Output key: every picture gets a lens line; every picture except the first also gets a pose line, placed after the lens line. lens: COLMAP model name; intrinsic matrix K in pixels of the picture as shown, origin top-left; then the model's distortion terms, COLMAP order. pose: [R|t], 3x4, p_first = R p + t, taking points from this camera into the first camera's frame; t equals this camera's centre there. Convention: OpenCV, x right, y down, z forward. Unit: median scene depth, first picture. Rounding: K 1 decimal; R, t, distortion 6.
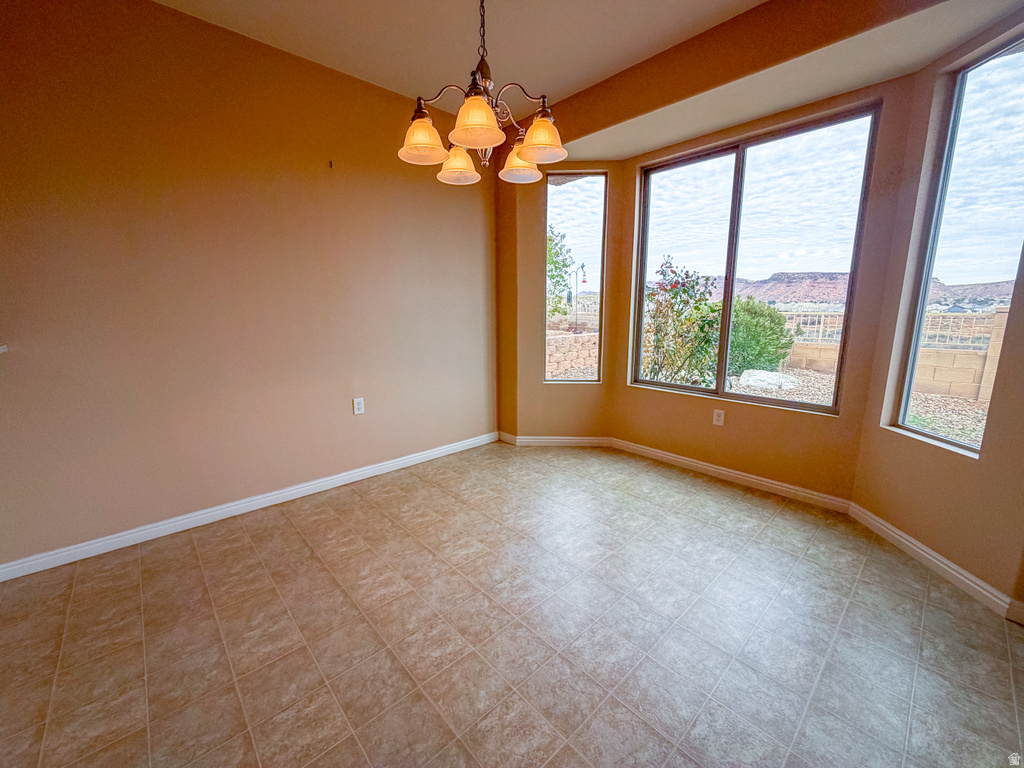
lens RADIAL K [[413.8, 0, 511.2], [0, 413.8, 386.8], [0, 0, 1]] dist [0.001559, -0.001530]
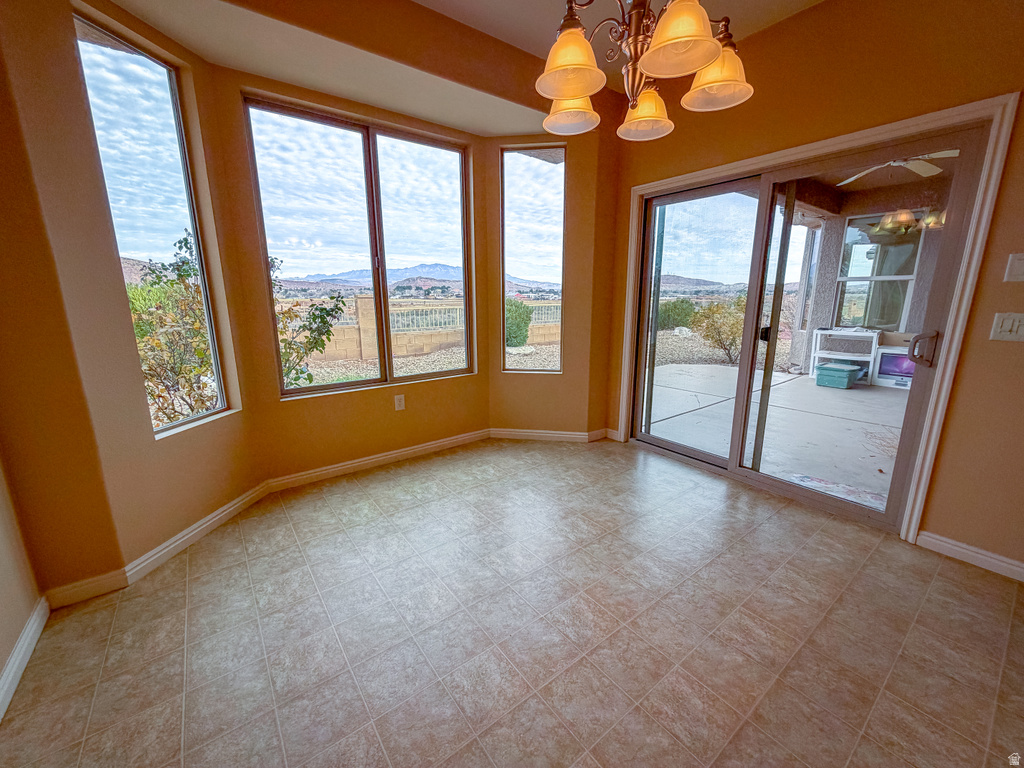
lens RADIAL K [[413.8, 0, 514.4], [0, 413.8, 385.2], [0, 0, 1]] dist [0.001559, -0.001530]
pose [[0.086924, -0.213088, 0.973159, -0.509968], [0.188553, 0.962719, 0.193960, -0.124453], [-0.978208, 0.166632, 0.123862, 0.652057]]
